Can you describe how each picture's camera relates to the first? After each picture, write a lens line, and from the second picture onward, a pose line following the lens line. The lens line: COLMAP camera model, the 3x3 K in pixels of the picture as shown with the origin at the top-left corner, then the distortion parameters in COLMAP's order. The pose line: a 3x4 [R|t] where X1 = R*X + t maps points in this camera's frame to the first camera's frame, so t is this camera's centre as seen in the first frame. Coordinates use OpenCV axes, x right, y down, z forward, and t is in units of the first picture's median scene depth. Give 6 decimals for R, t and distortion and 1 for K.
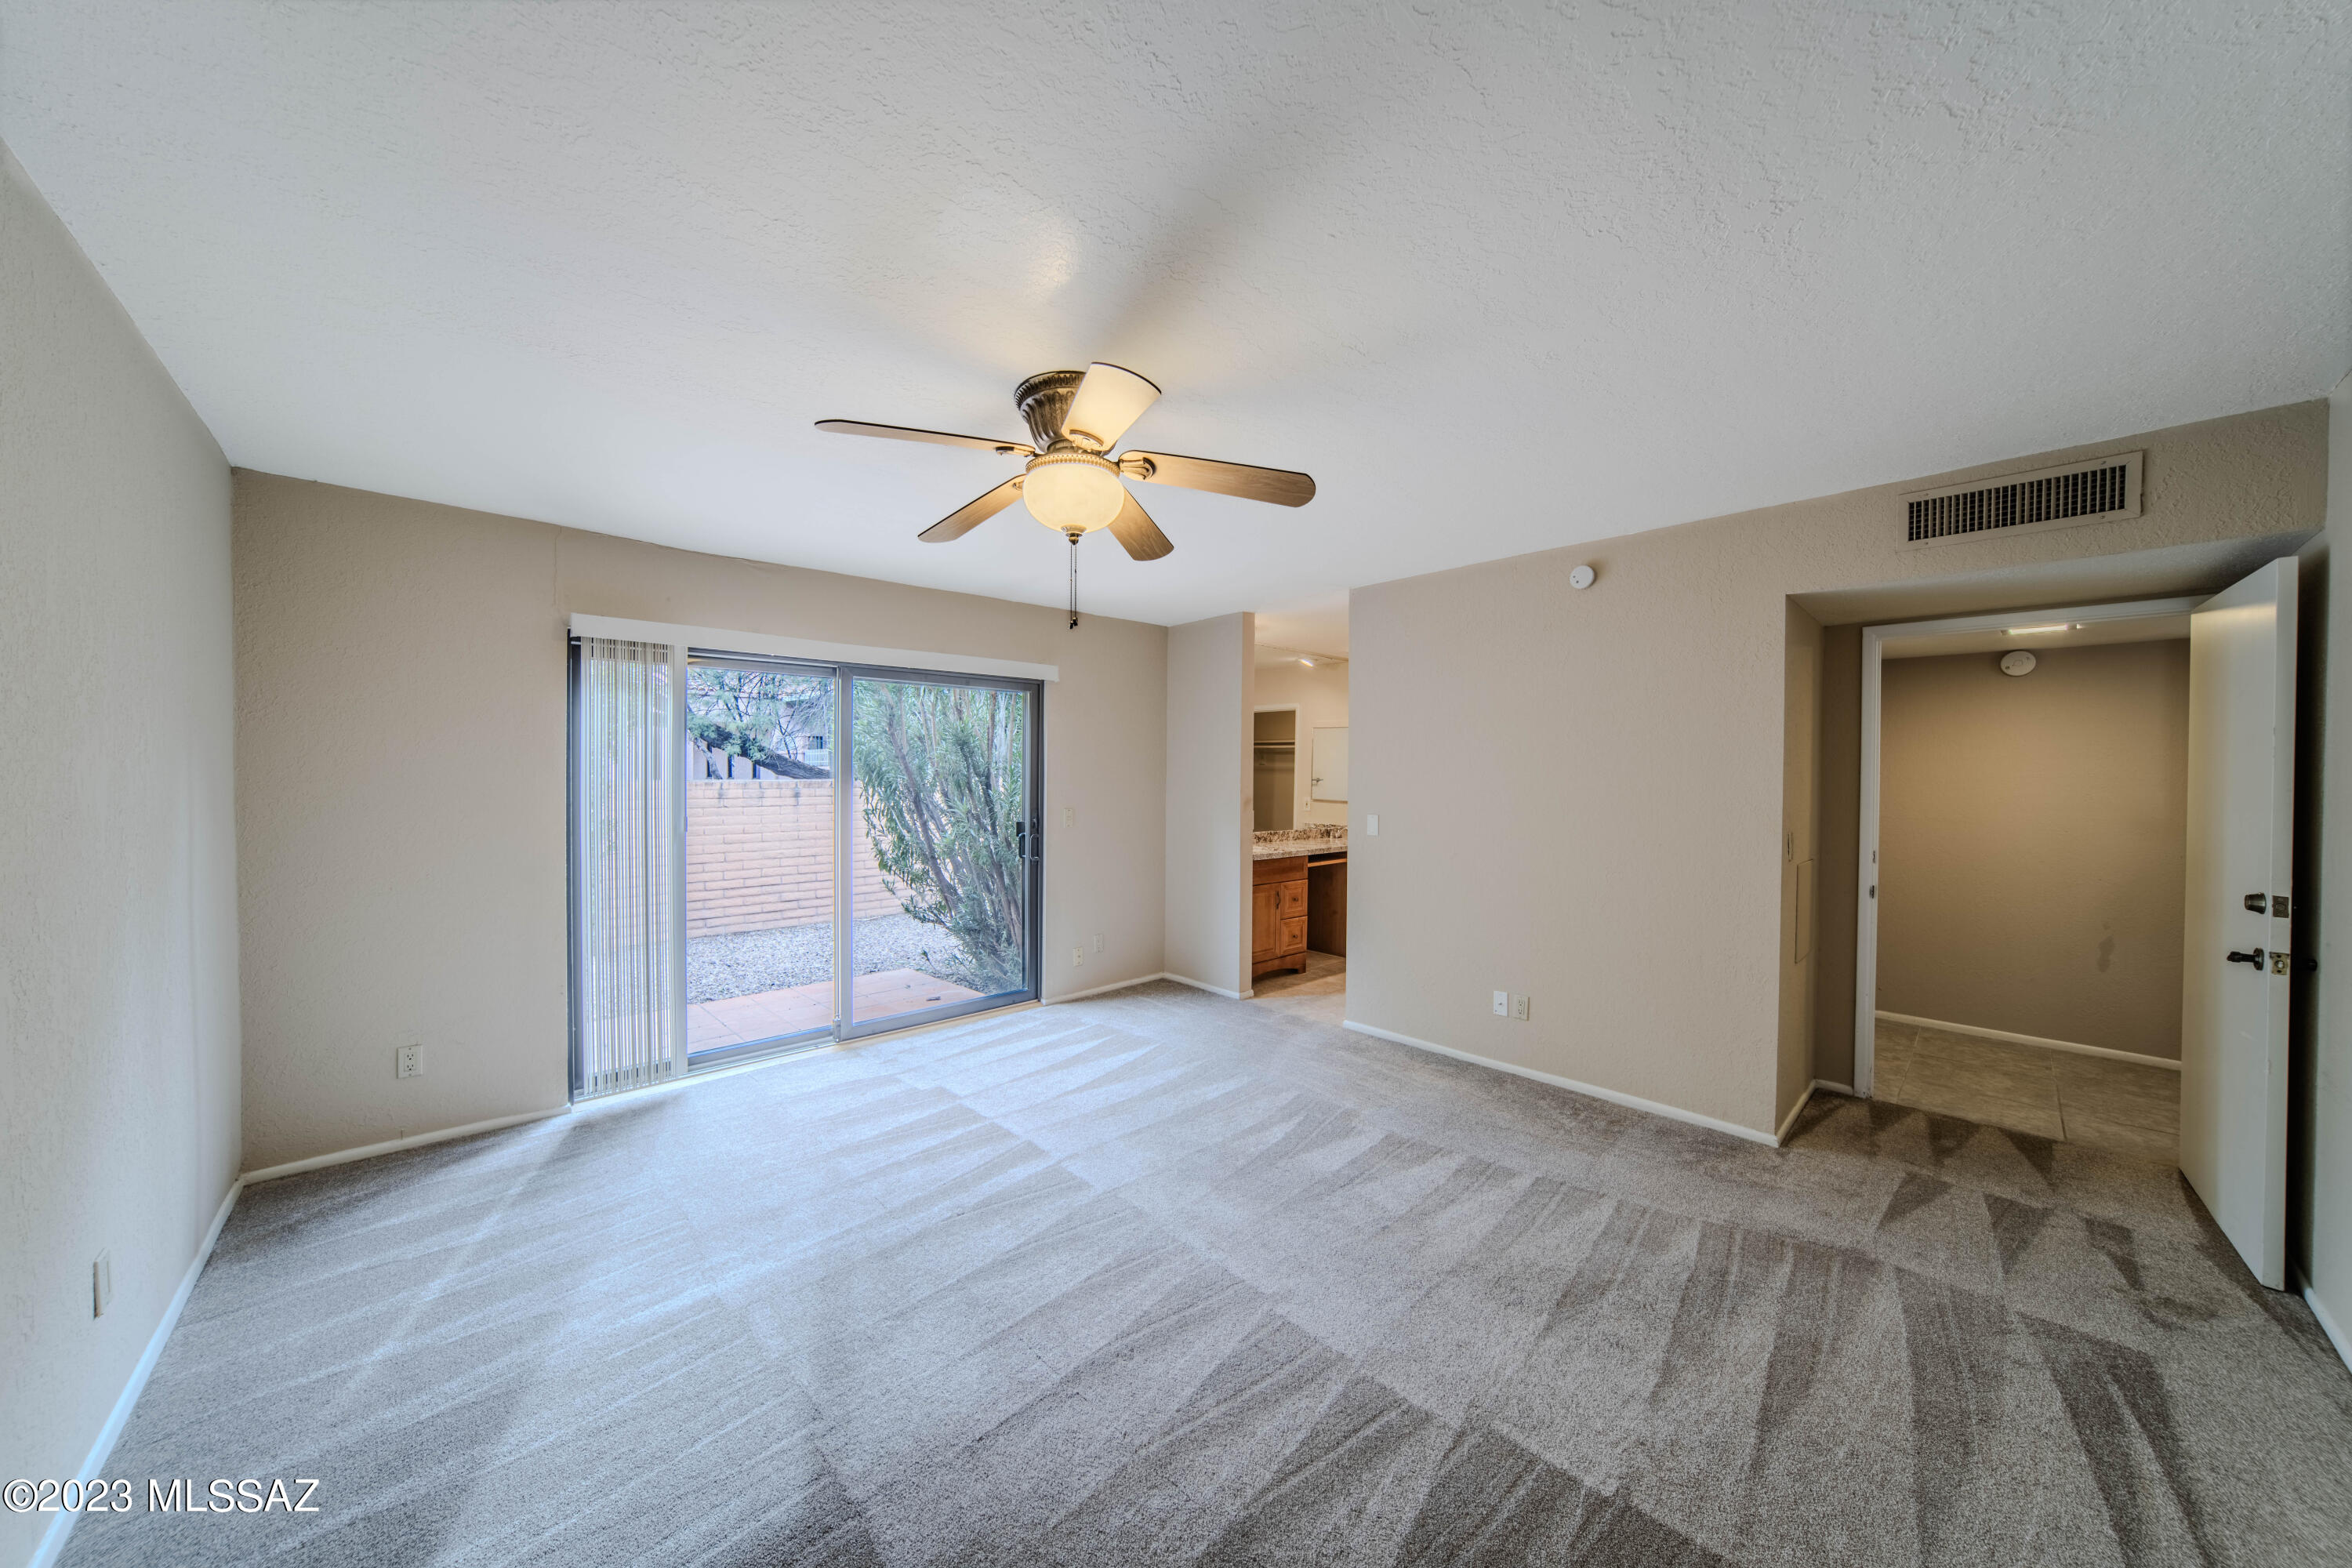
lens RADIAL K [[796.5, 0, 1172.4], [0, 796.5, 783.4], [0, 0, 1]] dist [-0.036772, 0.010527]
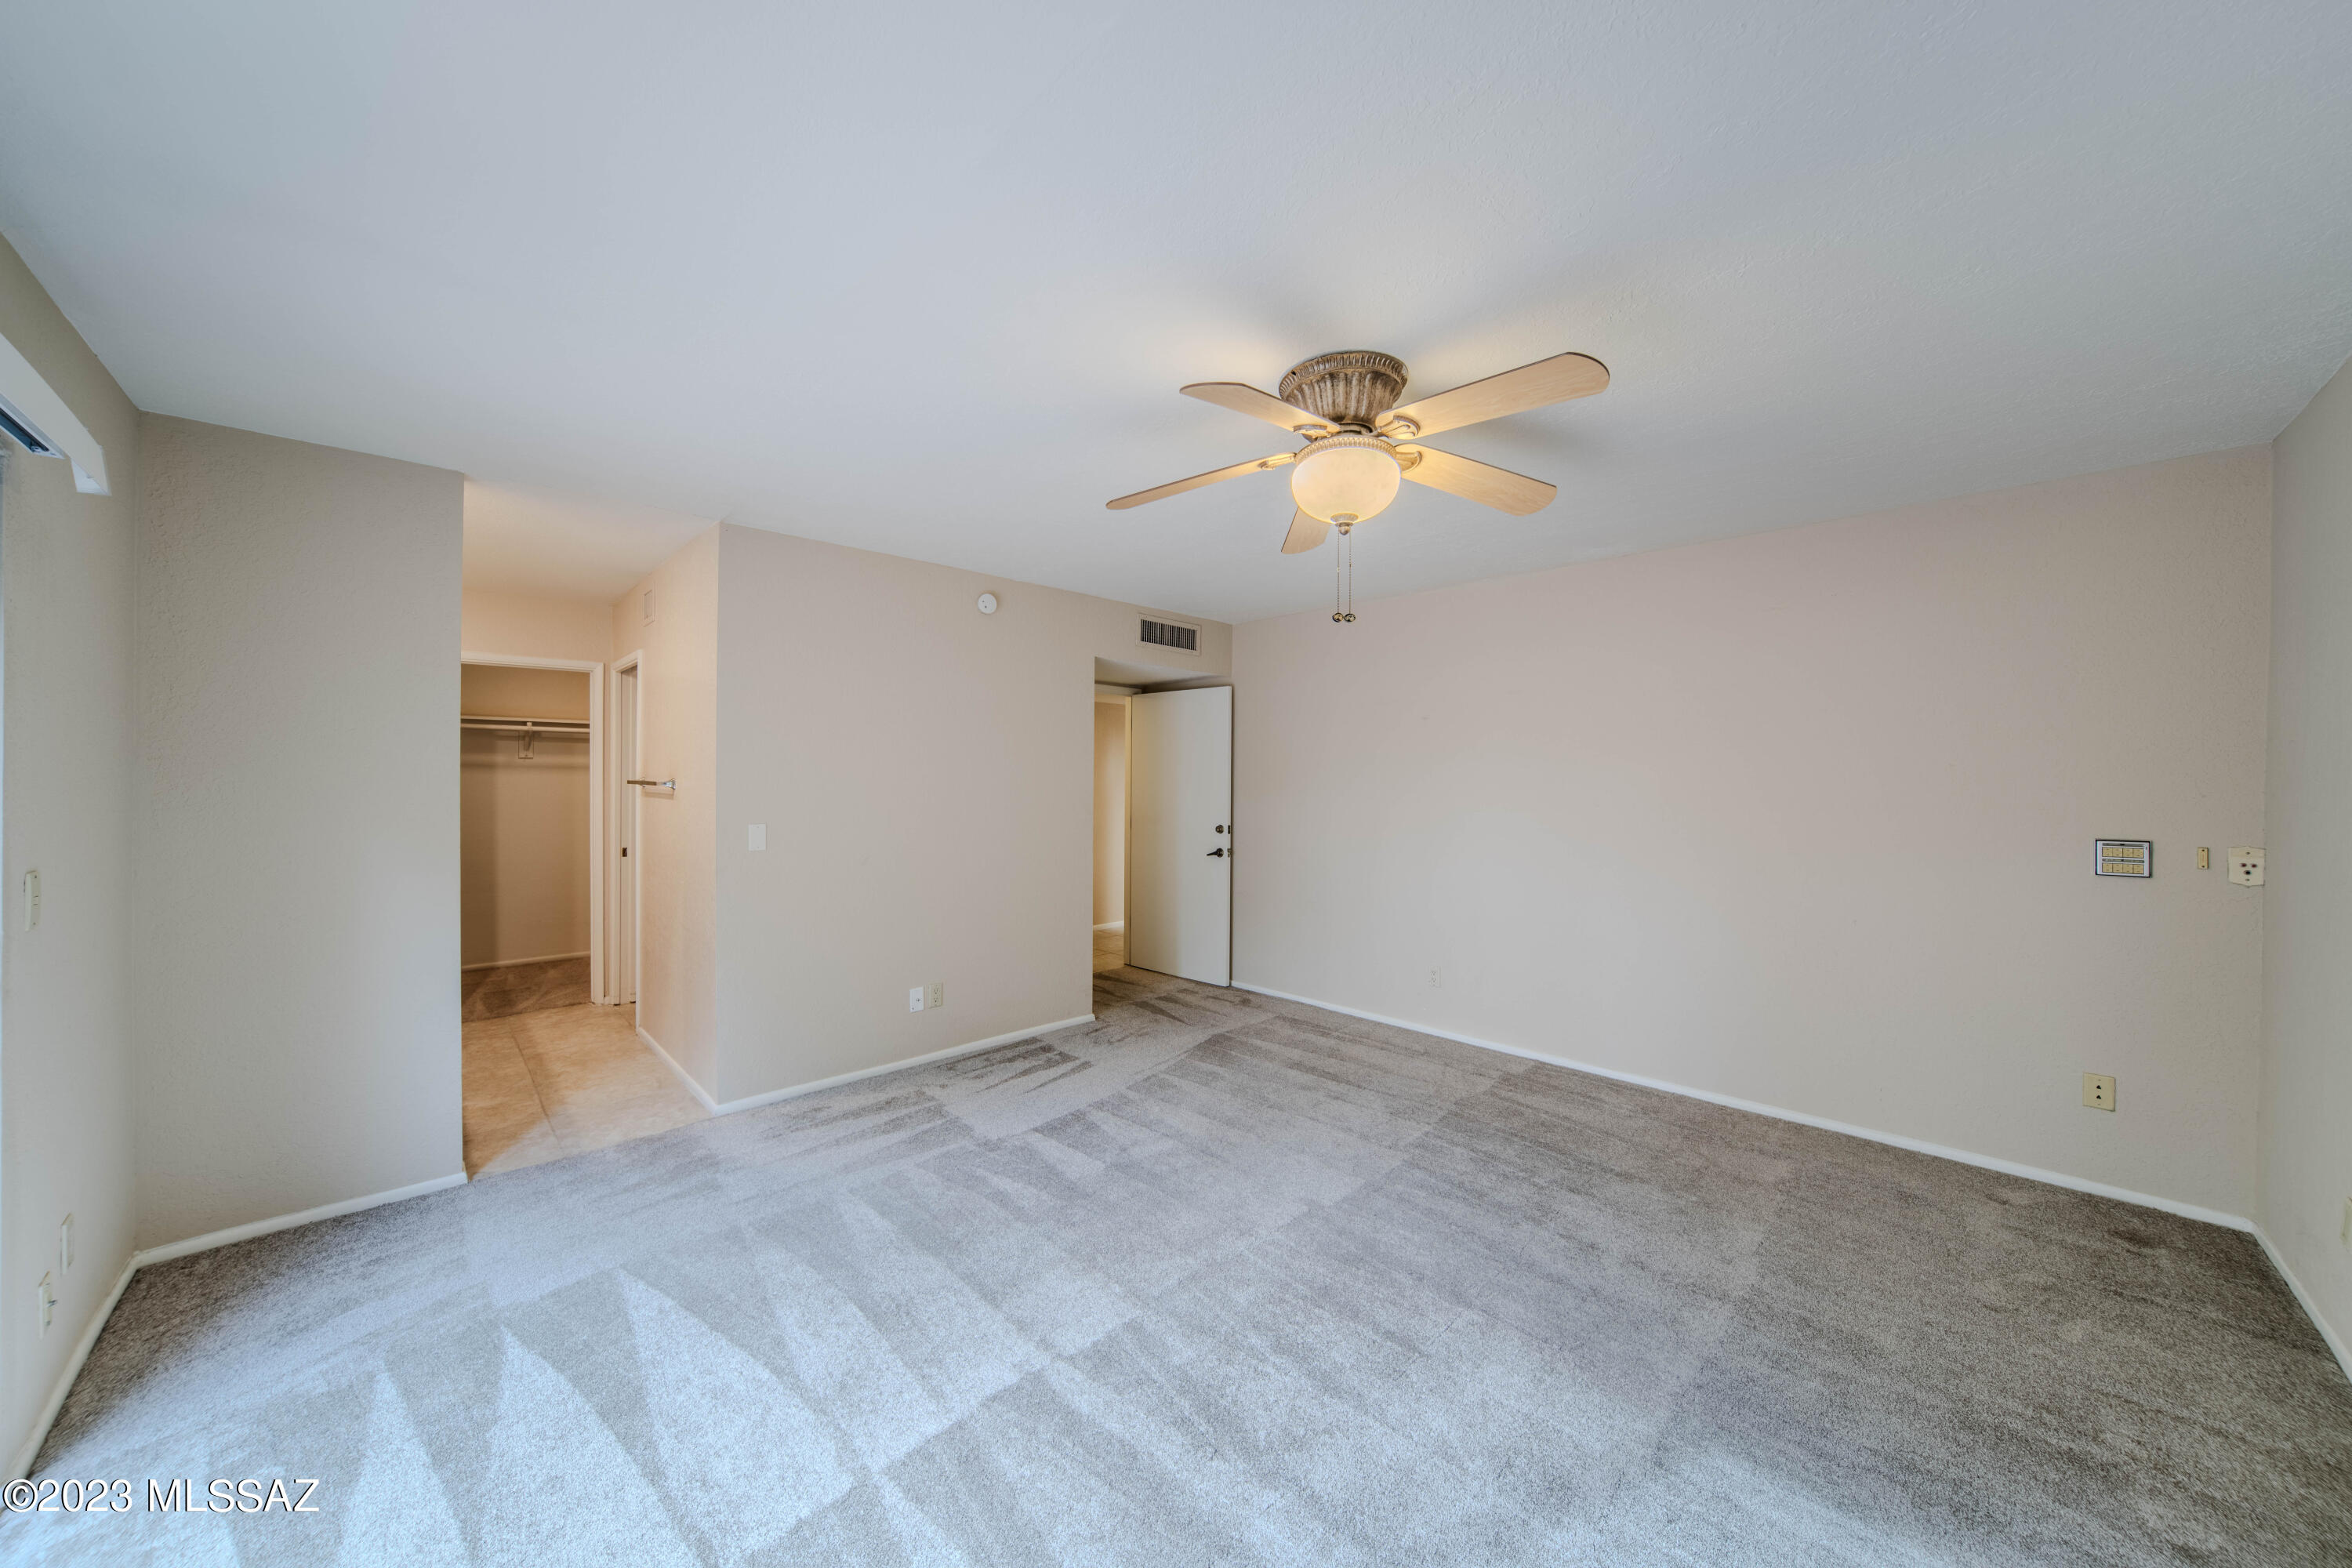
lens RADIAL K [[796.5, 0, 1172.4], [0, 796.5, 783.4], [0, 0, 1]] dist [-0.036772, 0.010527]
pose [[-0.019950, -0.016745, 0.999661, -0.782973], [0.002545, 0.999856, 0.016799, -0.020898], [-0.999798, 0.002879, -0.019905, 0.892264]]
